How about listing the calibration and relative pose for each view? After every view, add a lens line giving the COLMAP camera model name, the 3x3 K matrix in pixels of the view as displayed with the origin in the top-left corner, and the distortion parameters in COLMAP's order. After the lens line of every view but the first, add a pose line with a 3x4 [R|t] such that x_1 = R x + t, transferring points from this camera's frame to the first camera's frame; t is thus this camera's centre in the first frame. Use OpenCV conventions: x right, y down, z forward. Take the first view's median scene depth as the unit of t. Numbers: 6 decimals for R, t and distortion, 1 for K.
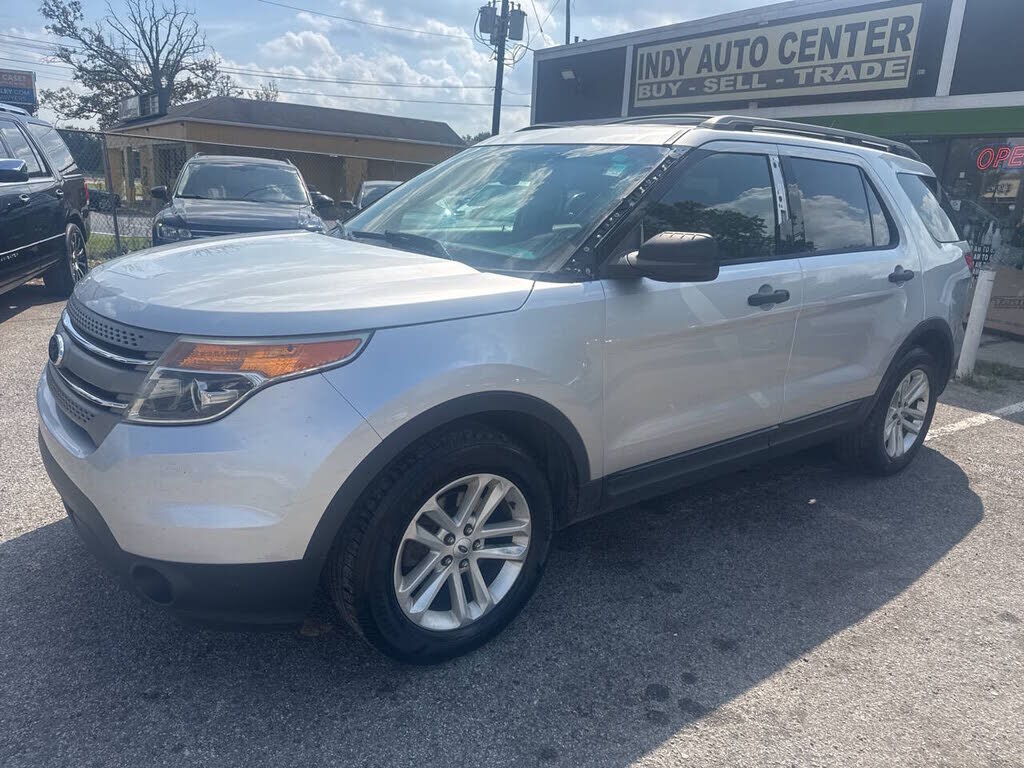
lens RADIAL K [[741.2, 0, 512.0], [0, 741.2, 384.0], [0, 0, 1]] dist [-0.003025, -0.001884]
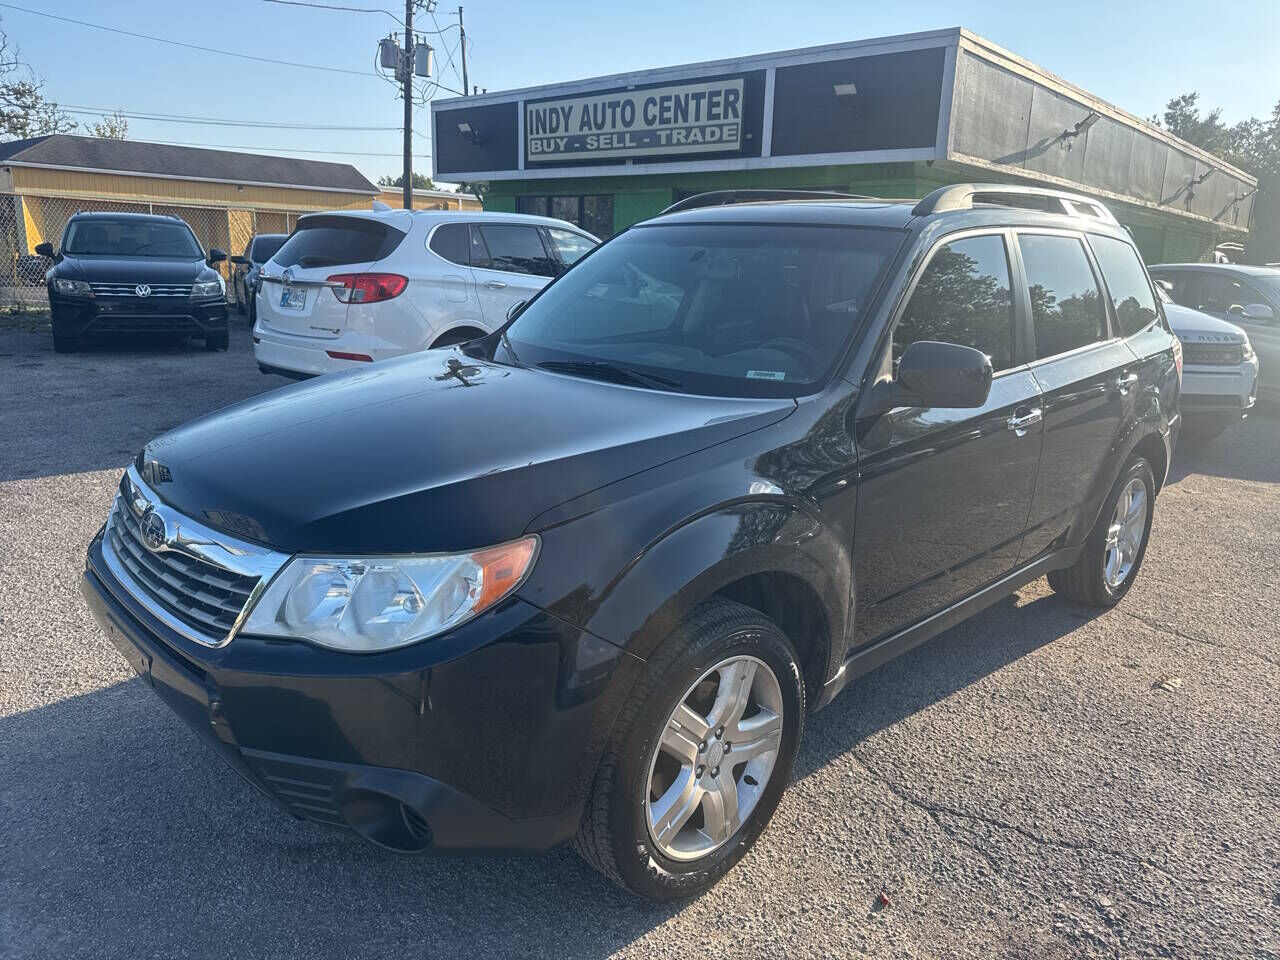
lens RADIAL K [[915.6, 0, 658.0], [0, 915.6, 486.1], [0, 0, 1]] dist [0.020874, -0.024305]
pose [[0.977497, -0.069402, 0.199203, 0.055547], [0.069401, 0.997564, 0.006996, 0.087508], [-0.199204, 0.006986, 0.979933, -0.304072]]
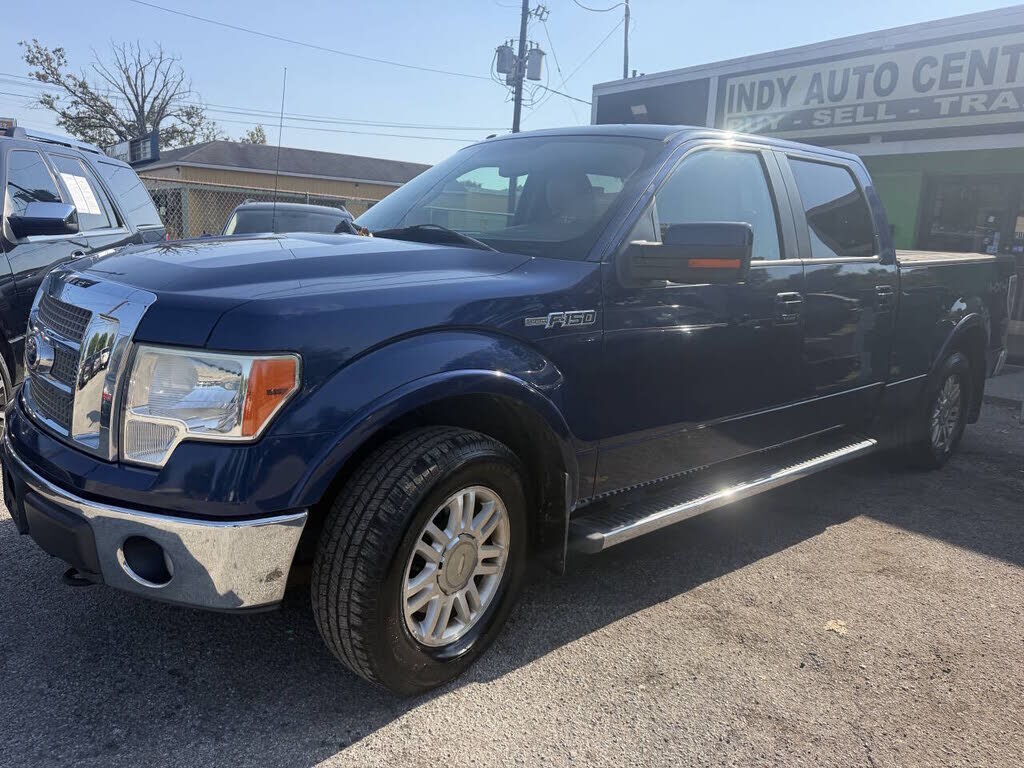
lens RADIAL K [[740.2, 0, 505.2], [0, 740.2, 391.5], [0, 0, 1]] dist [0.005459, -0.011167]
pose [[0.999690, -0.013242, 0.021084, -0.124101], [0.014184, 0.998878, -0.045190, -0.037358], [-0.020462, 0.045475, 0.998756, 0.124442]]
